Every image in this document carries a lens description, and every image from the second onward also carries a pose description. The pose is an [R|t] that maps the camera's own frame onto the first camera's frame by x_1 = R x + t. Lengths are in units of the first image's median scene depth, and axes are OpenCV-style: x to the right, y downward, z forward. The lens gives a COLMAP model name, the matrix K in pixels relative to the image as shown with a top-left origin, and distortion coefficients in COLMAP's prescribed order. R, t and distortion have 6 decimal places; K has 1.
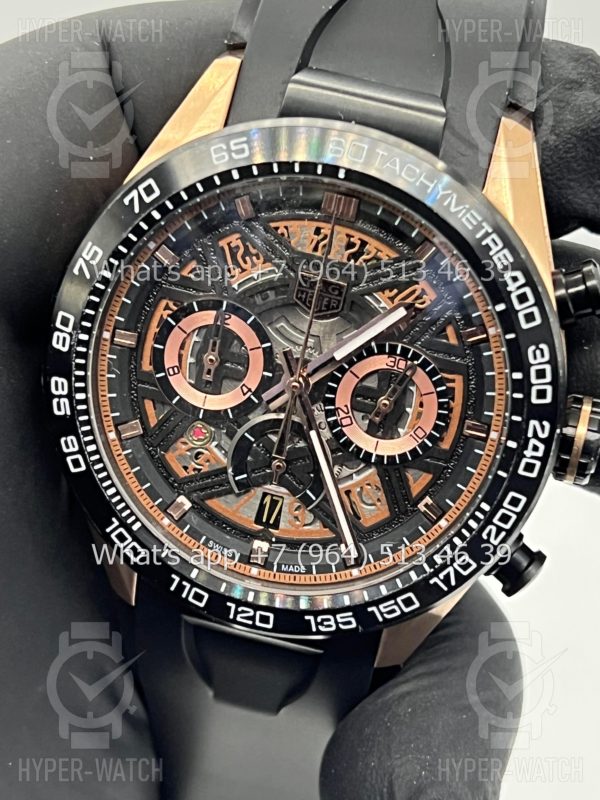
lens RADIAL K [[1928.9, 0, 293.6], [0, 1928.9, 407.1], [0, 0, 1]] dist [0.216253, 0.000000]
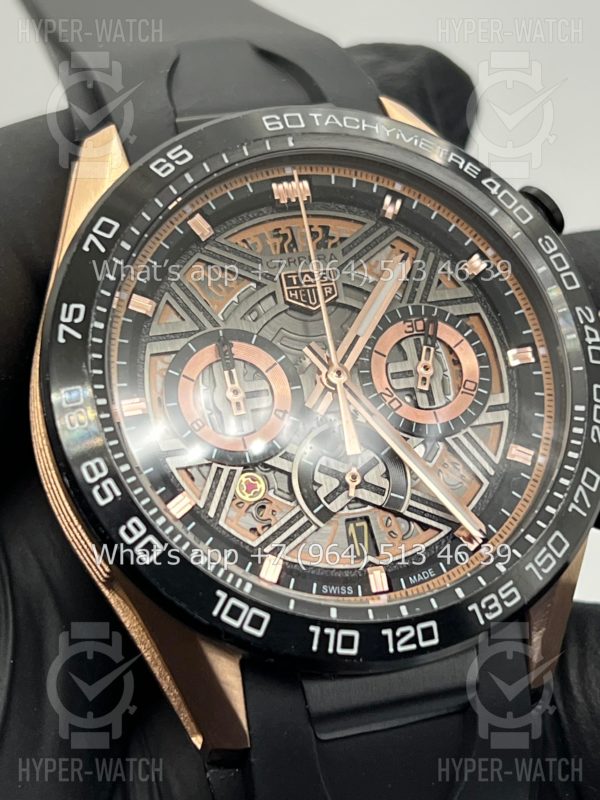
lens RADIAL K [[1928.9, 0, 297.1], [0, 1928.9, 392.9], [0, 0, 1]] dist [0.216253, 0.000000]
pose [[0.828109, -0.277651, 0.486976, -0.446156], [0.481415, 0.797305, -0.364066, 0.308228], [-0.287185, 0.535924, 0.793920, 0.300327]]
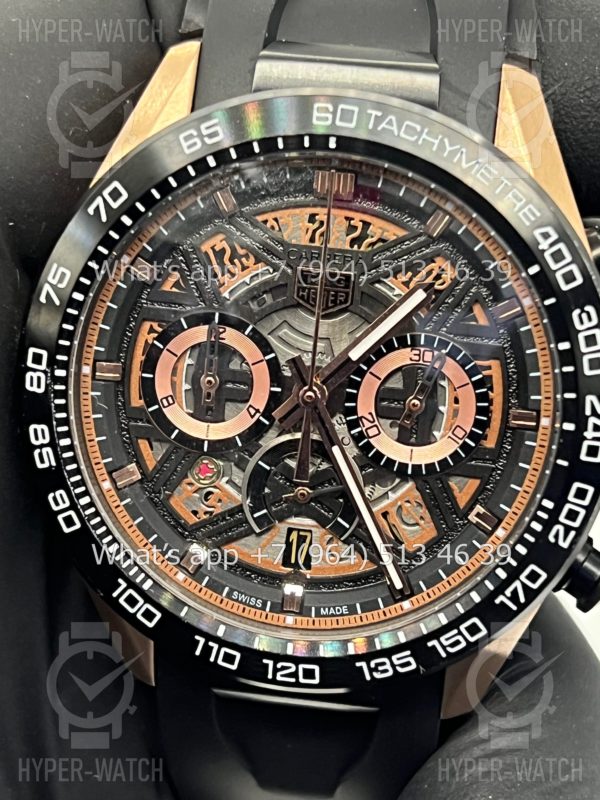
lens RADIAL K [[1928.9, 0, 284.0], [0, 1928.9, 394.1], [0, 0, 1]] dist [0.216253, 0.000000]
pose [[0.991375, -0.129115, 0.022456, -0.029749], [0.130658, 0.987067, -0.092889, 0.066505], [-0.010172, 0.095022, 0.995423, 0.134694]]
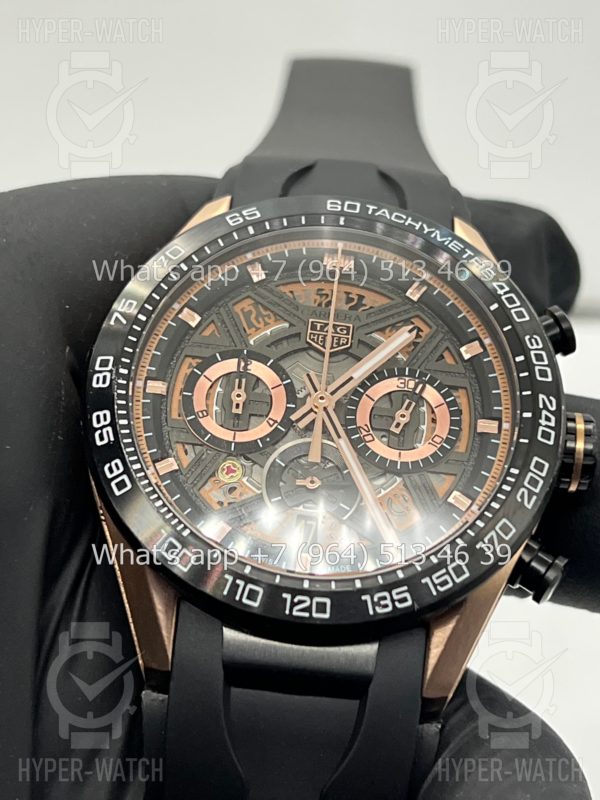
lens RADIAL K [[1928.9, 0, 286.8], [0, 1928.9, 368.9], [0, 0, 1]] dist [0.216253, 0.000000]
pose [[0.974704, -0.009332, 0.223306, -0.259839], [0.148638, 0.773219, -0.616473, 0.640540], [-0.166912, 0.634070, 0.755047, 0.165466]]
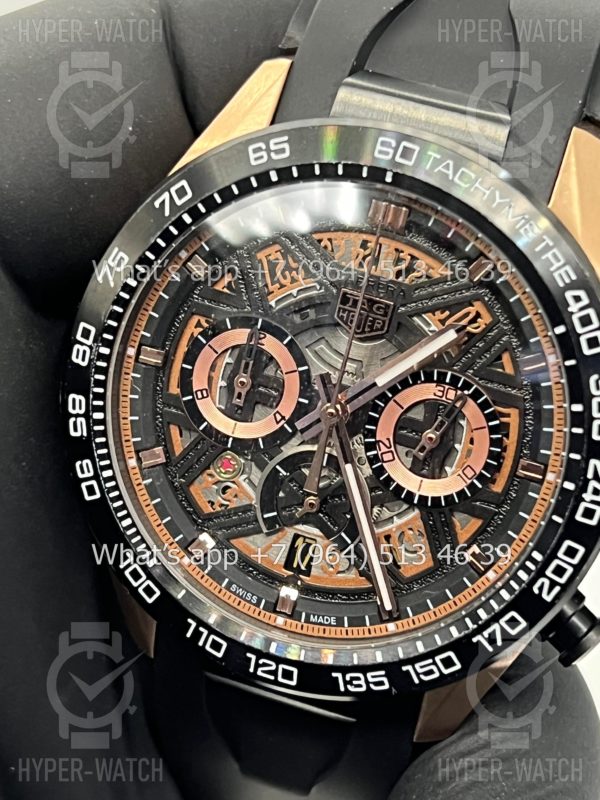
lens RADIAL K [[1928.9, 0, 280.7], [0, 1928.9, 393.0], [0, 0, 1]] dist [0.216253, 0.000000]
pose [[0.995125, 0.042507, -0.088992, 0.056722], [-0.050437, 0.994767, -0.088851, 0.060694], [0.084749, 0.092907, 0.992061, 0.099134]]
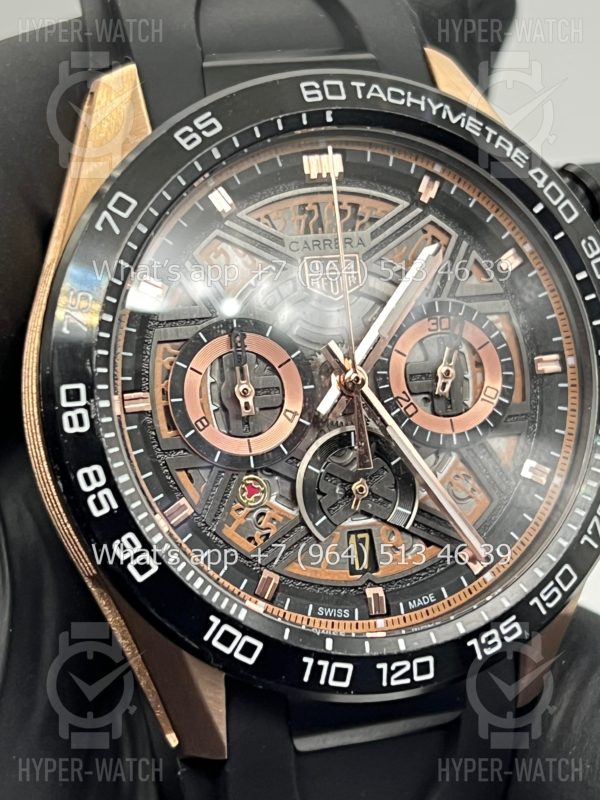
lens RADIAL K [[1928.9, 0, 294.1], [0, 1928.9, 393.9], [0, 0, 1]] dist [0.216253, 0.000000]
pose [[0.835806, -0.285896, 0.468712, -0.409495], [0.410627, 0.892208, -0.188017, 0.139182], [-0.364435, 0.349612, 0.863110, 0.289710]]
